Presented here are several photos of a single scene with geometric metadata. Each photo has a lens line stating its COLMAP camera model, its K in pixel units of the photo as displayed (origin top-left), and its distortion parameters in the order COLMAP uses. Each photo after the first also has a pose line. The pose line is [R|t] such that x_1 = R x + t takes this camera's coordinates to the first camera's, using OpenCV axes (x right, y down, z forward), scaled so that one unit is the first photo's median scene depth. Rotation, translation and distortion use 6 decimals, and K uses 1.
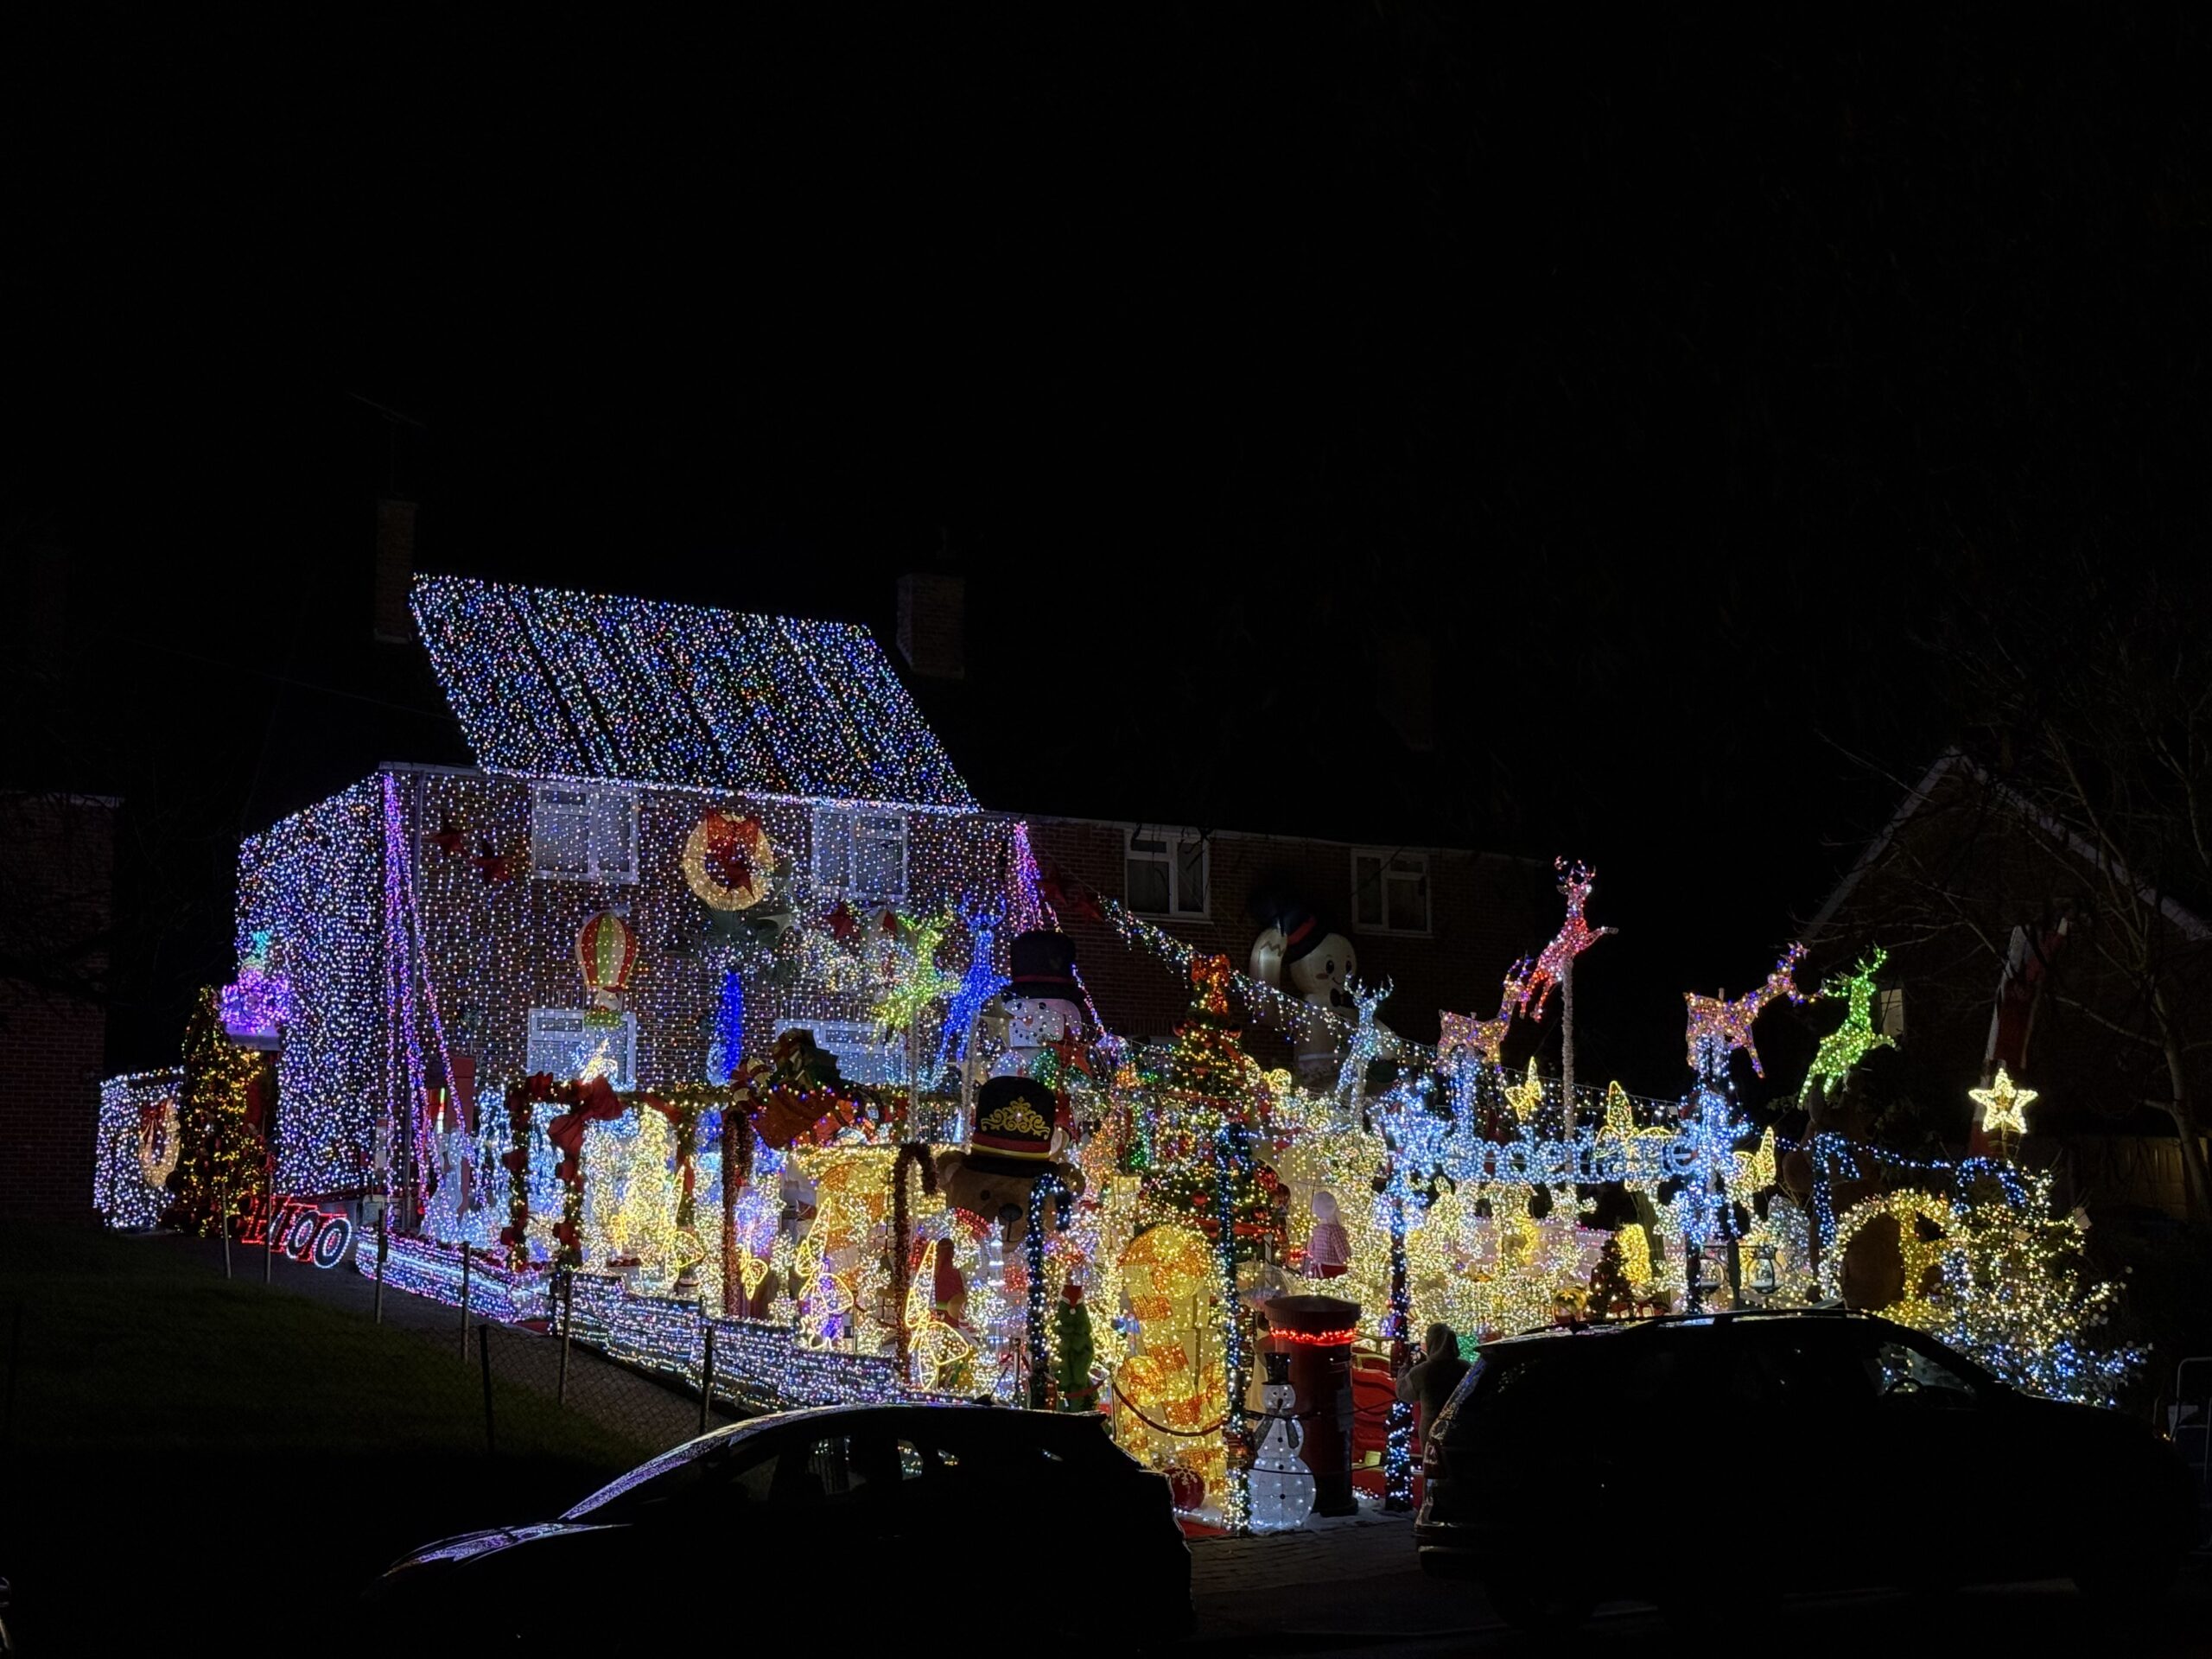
lens RADIAL K [[3076.7, 0, 1106.0], [0, 3076.7, 829.5], [0, 0, 1]] dist [0.169888, 0.006015]
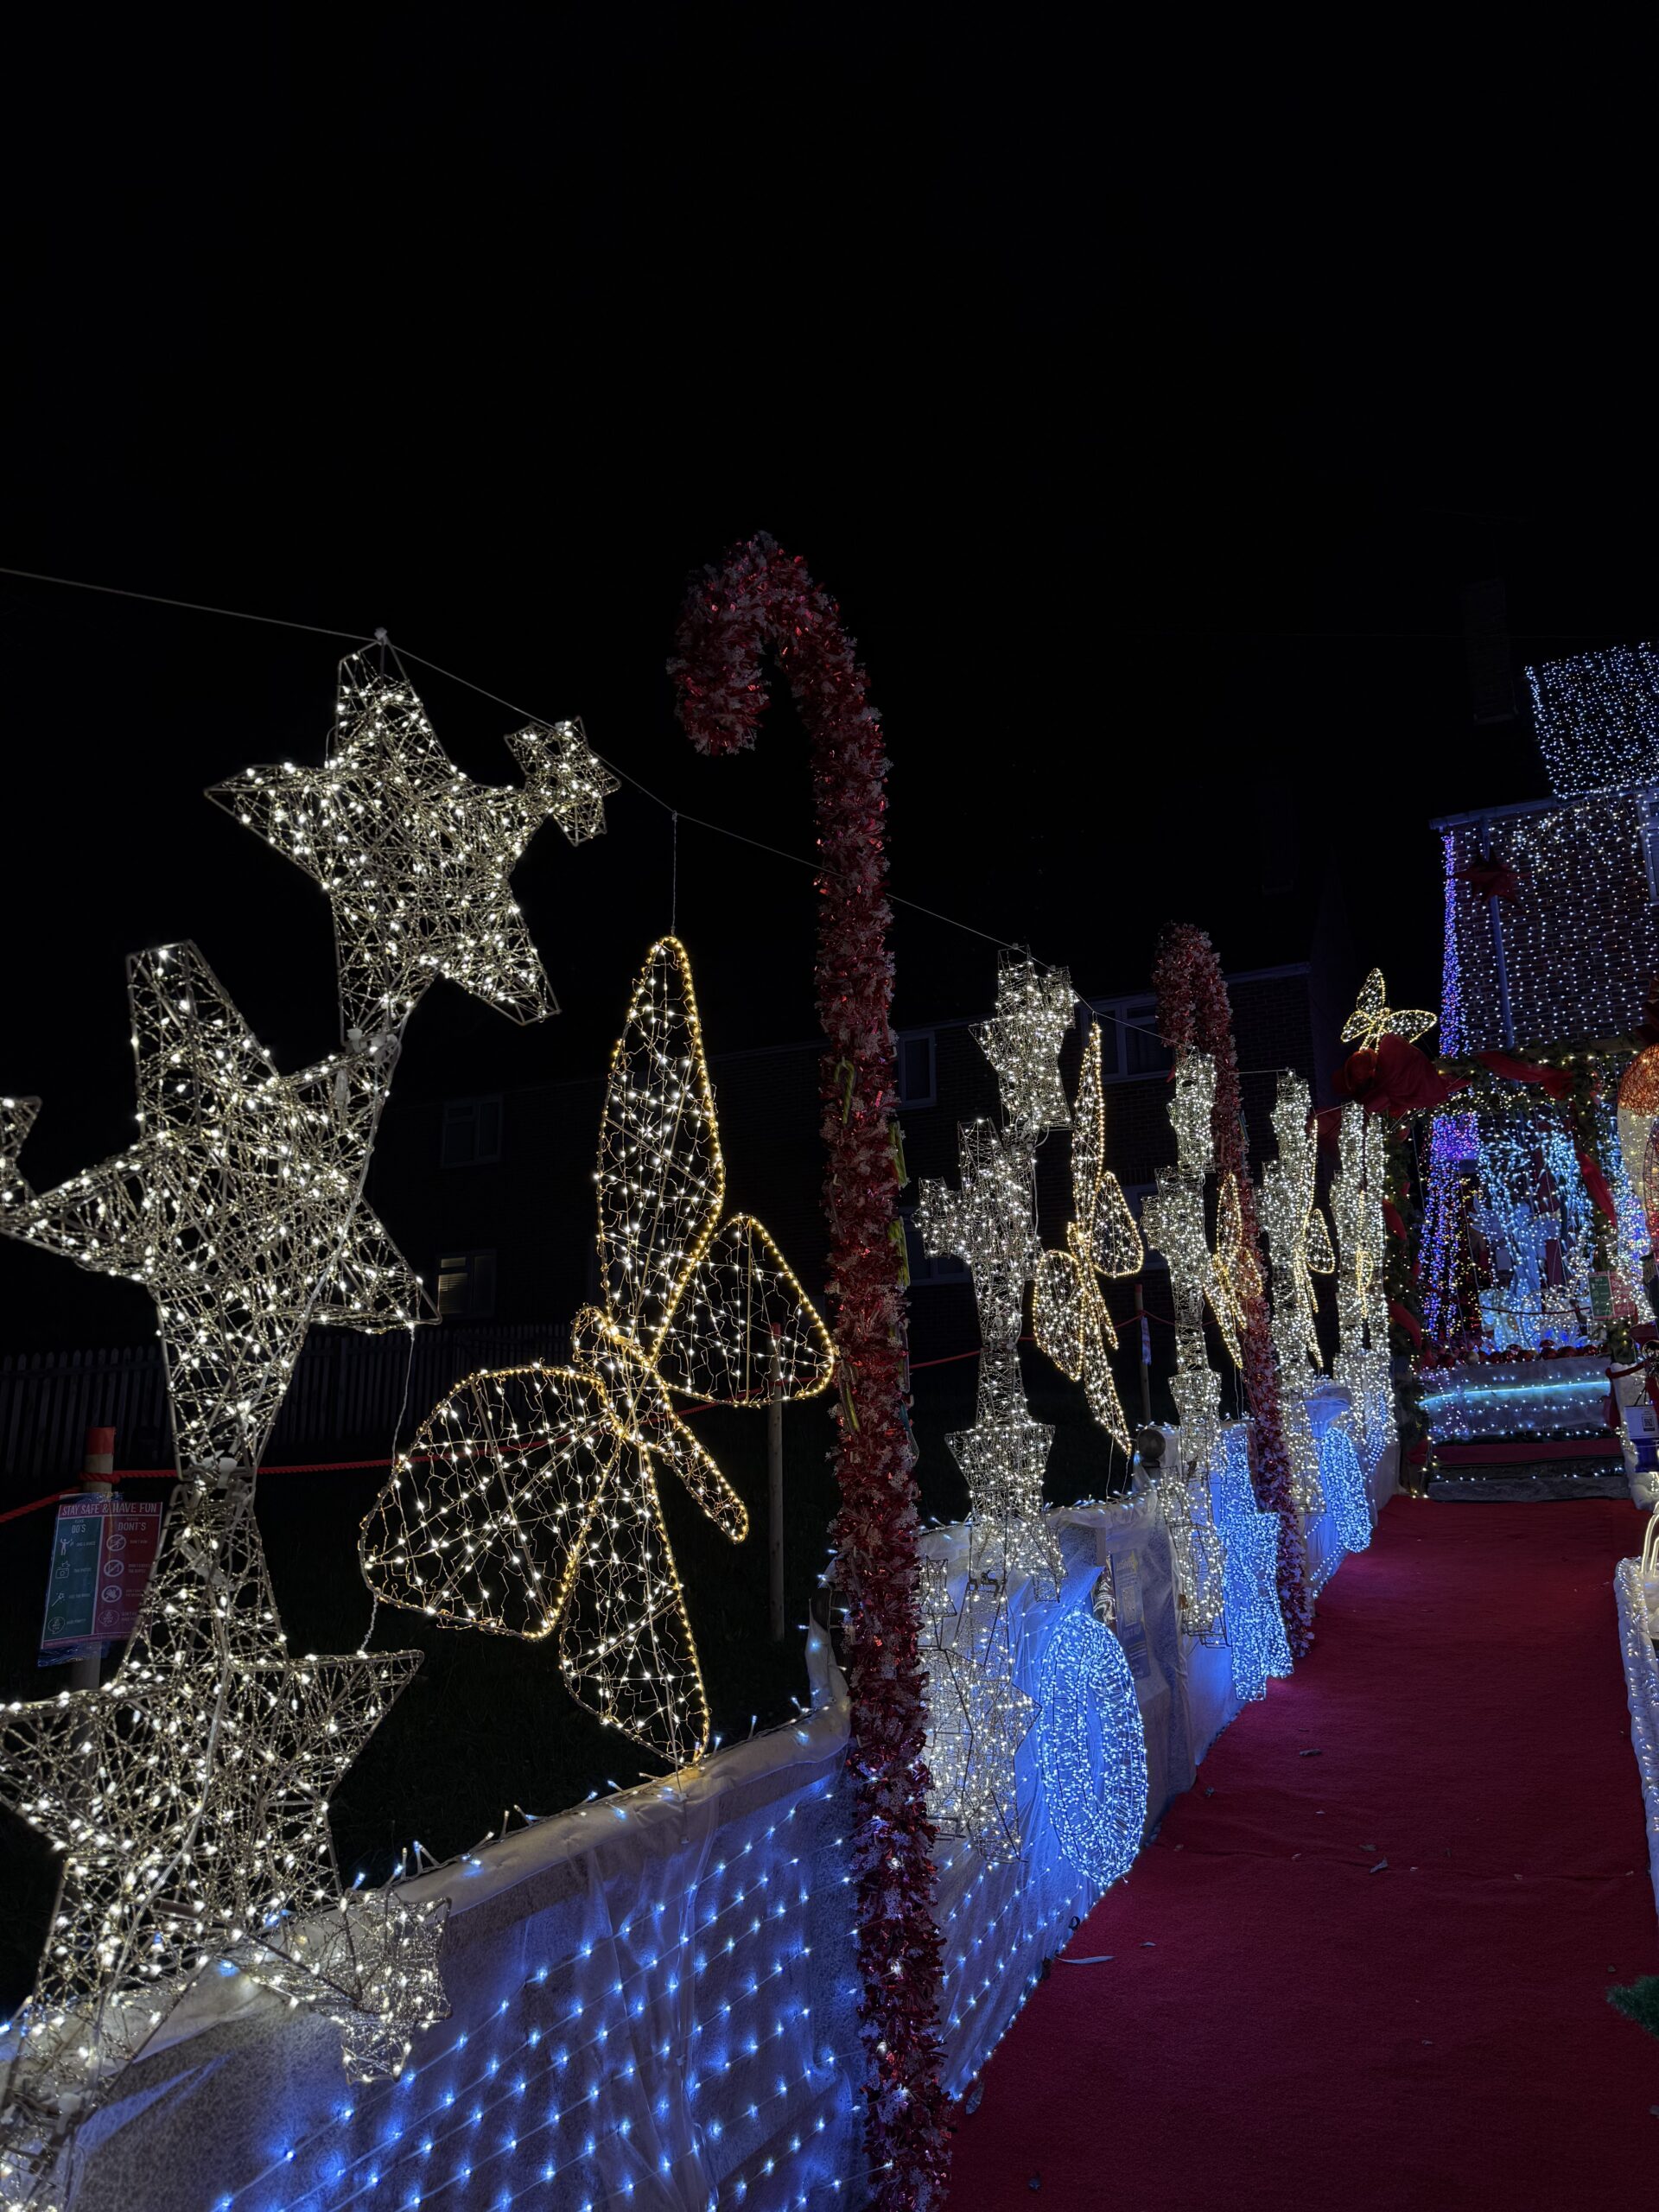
lens RADIAL K [[1545.8, 0, 817.3], [0, 1545.8, 1111.0], [0, 0, 1]] dist [0.088223, -0.115054]
pose [[0.565178, -0.189159, -0.802990, 0.016534], [0.136726, 0.981374, -0.134947, 0.116021], [0.813560, -0.033520, 0.580514, 0.702903]]
